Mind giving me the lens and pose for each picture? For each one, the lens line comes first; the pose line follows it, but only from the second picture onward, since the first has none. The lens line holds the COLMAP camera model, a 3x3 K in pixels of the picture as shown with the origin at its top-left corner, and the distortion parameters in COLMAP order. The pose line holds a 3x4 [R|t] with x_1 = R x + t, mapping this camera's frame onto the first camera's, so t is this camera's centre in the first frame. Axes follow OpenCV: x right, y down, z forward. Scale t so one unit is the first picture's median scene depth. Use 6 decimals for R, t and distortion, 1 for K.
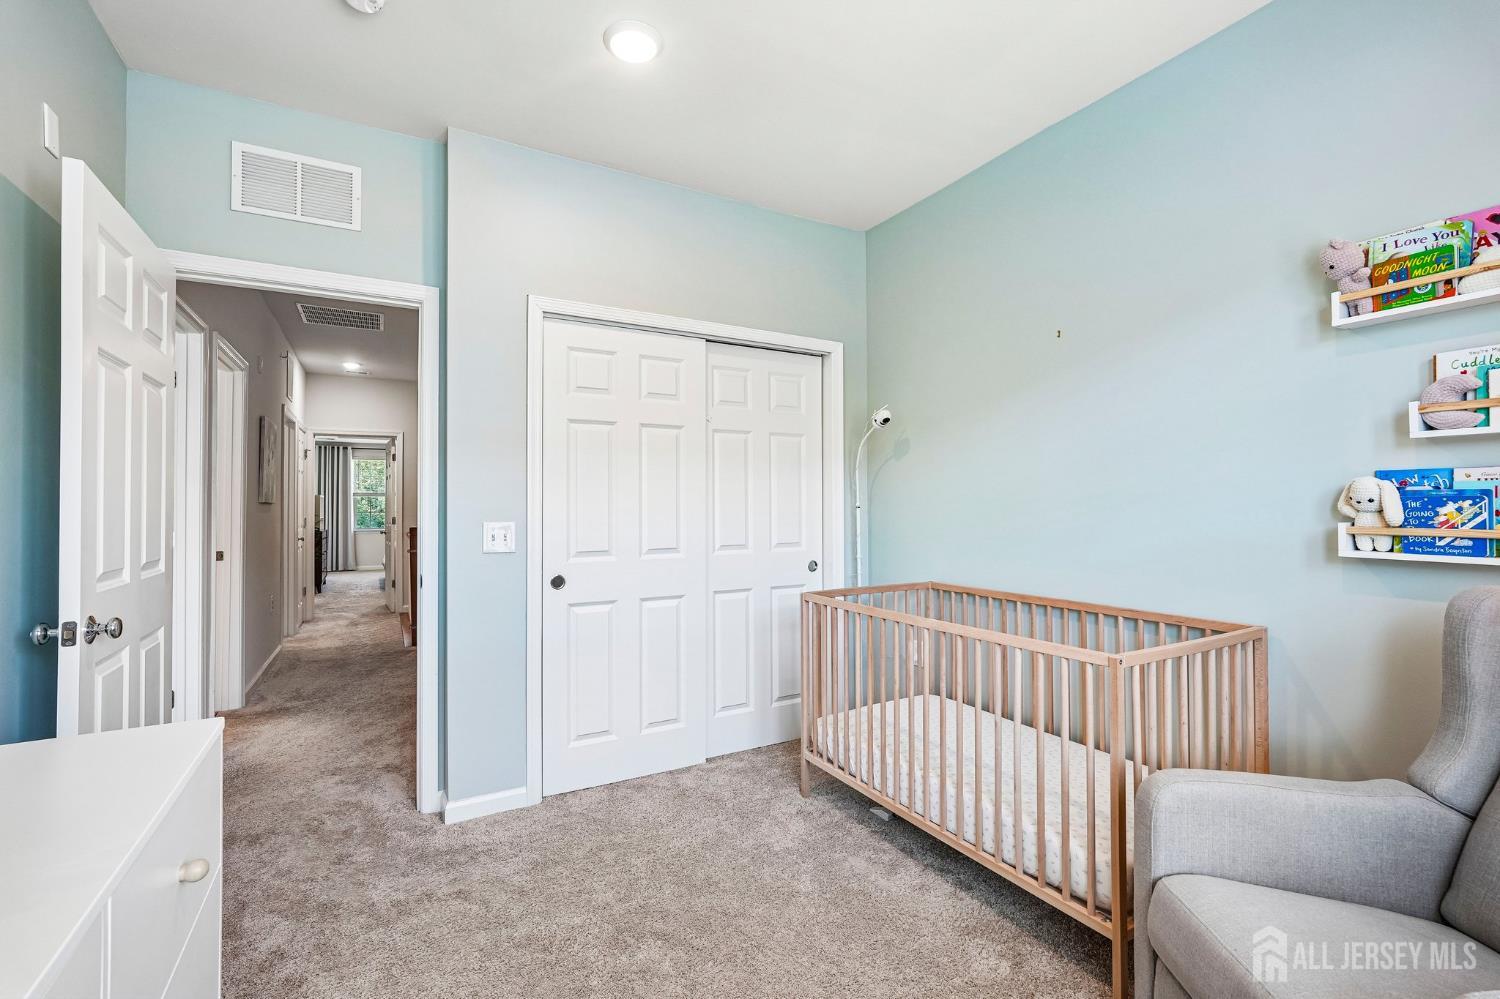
lens RADIAL K [[670.8, 0, 747.6], [0, 670.8, 500.1], [0, 0, 1]] dist [-0.003083, 0.000585]
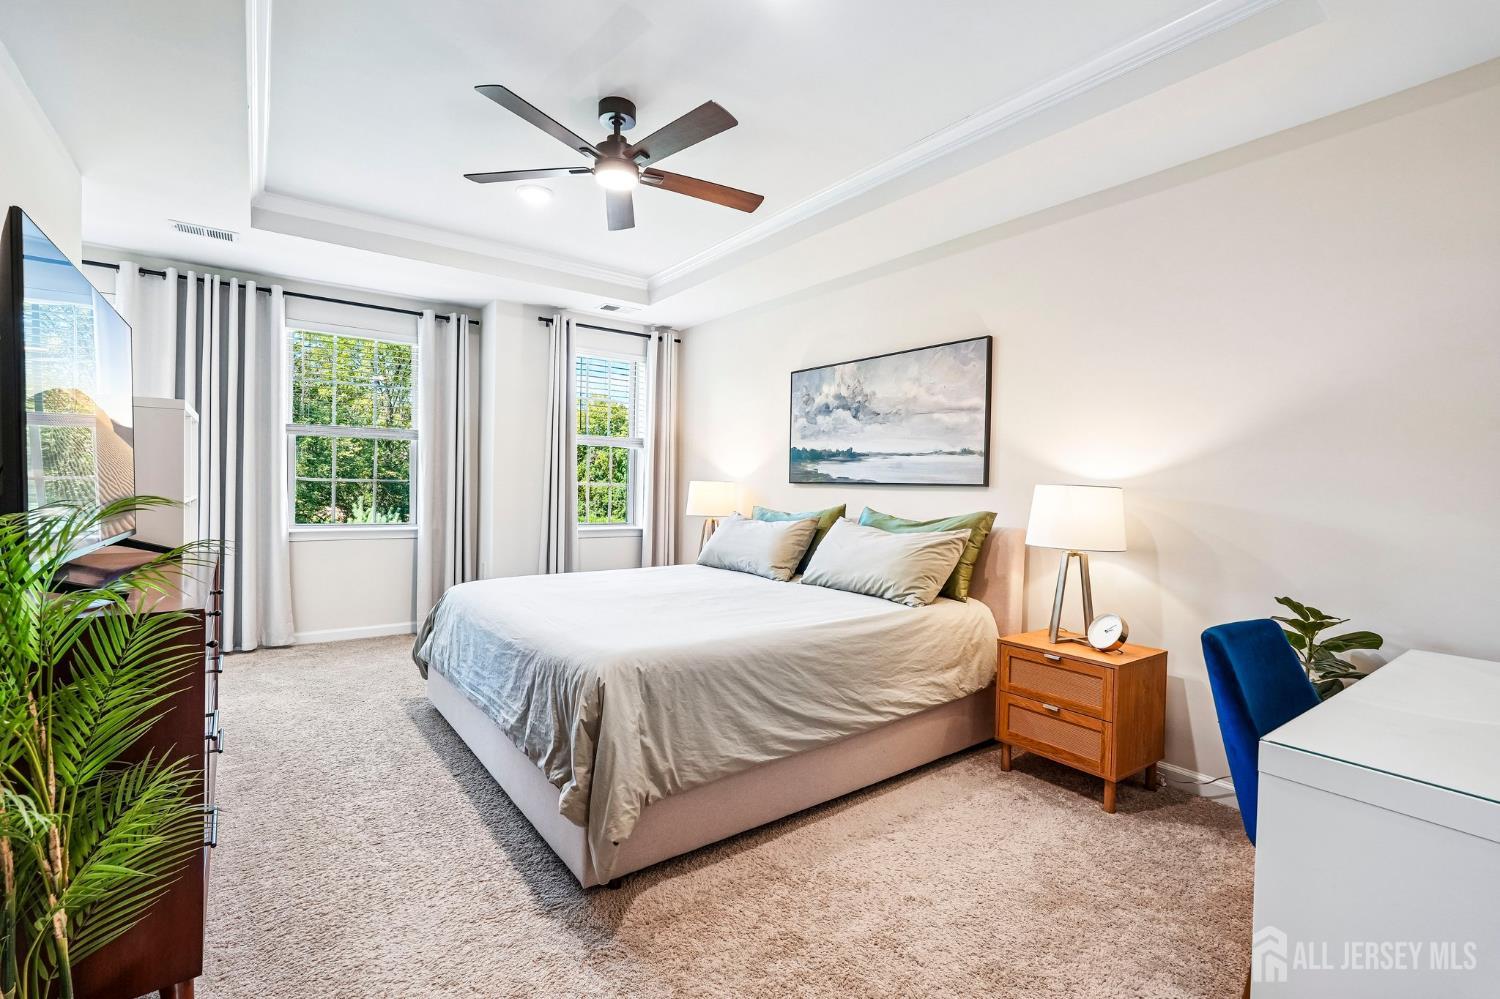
lens RADIAL K [[670.8, 0, 754.9], [0, 670.8, 492.1], [0, 0, 1]] dist [-0.003083, 0.000585]
pose [[0.989240, 0.017579, 0.145238, -0.648225], [-0.021295, 0.999483, 0.024071, 0.018927], [-0.144740, -0.026905, 0.989104, 1.008336]]
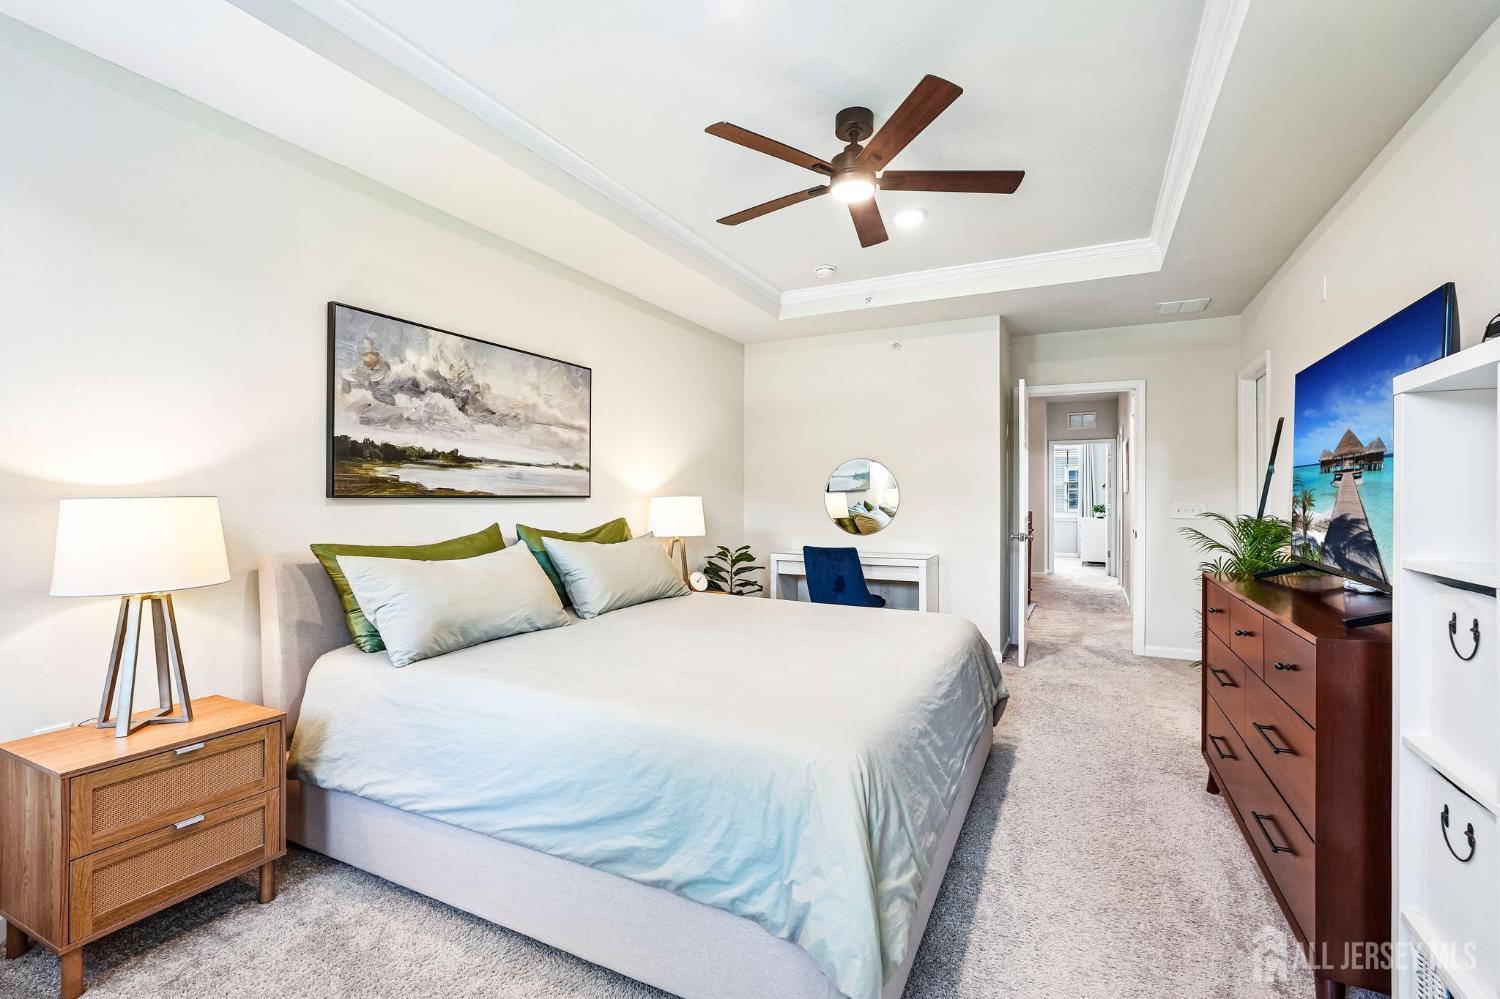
lens RADIAL K [[670.8, 0, 752.2], [0, 670.8, 497.7], [0, 0, 1]] dist [-0.003083, 0.000585]
pose [[-0.568960, -0.003202, 0.822359, -0.918803], [-0.013031, 0.999902, -0.005122, 0.023507], [-0.822262, -0.013630, -0.568946, 1.591970]]
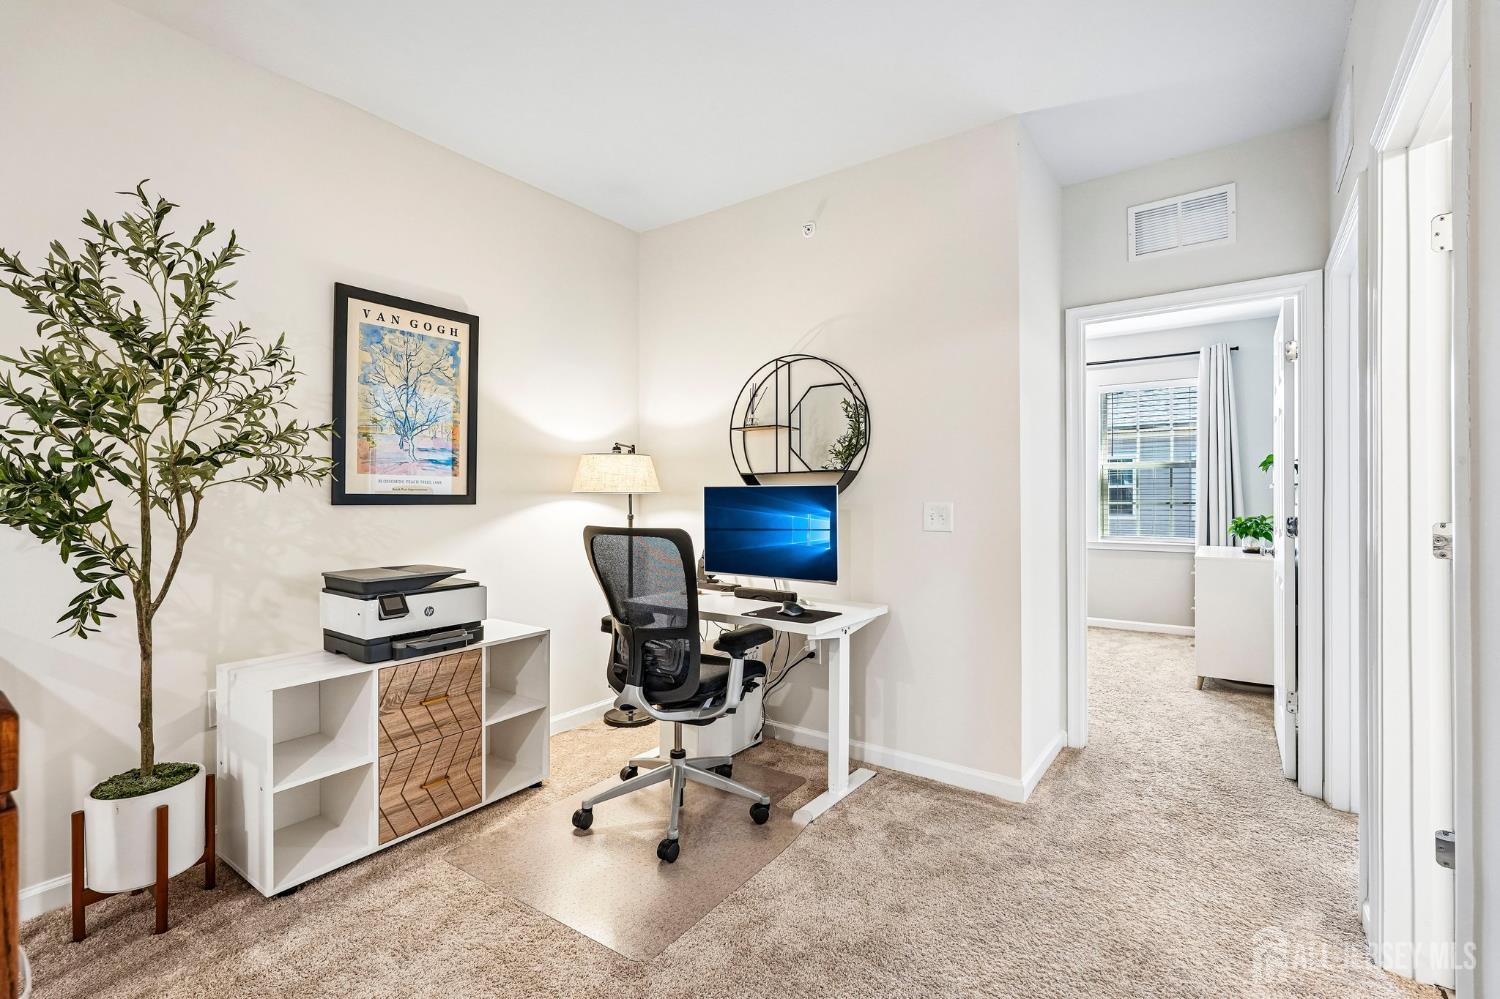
lens RADIAL K [[670.8, 0, 742.1], [0, 670.8, 496.2], [0, 0, 1]] dist [-0.003083, 0.000585]
pose [[-0.420303, 0.000248, 0.907384, -0.428571], [-0.010559, 0.999931, -0.005165, 0.011958], [-0.907322, -0.011752, -0.420271, 0.669252]]
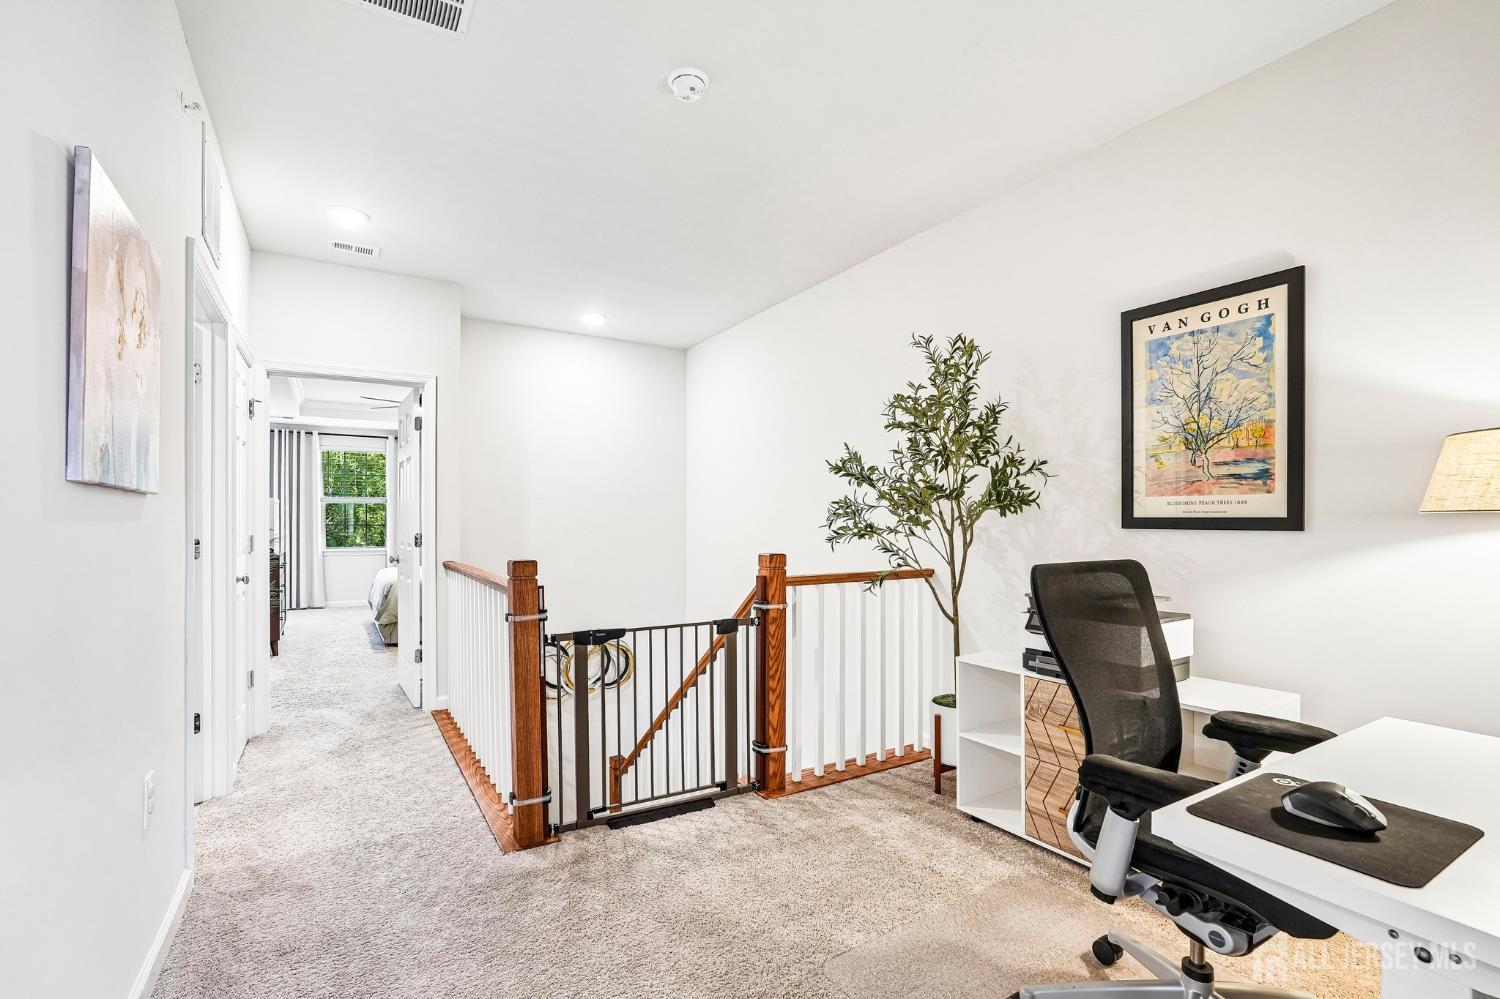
lens RADIAL K [[670.8, 0, 731.6], [0, 670.8, 517.0], [0, 0, 1]] dist [-0.003083, 0.000585]
pose [[0.999223, -0.002231, 0.039337, -0.303345], [0.001926, 0.999968, 0.007792, 0.009013], [-0.039354, -0.007710, 0.999196, 0.458252]]
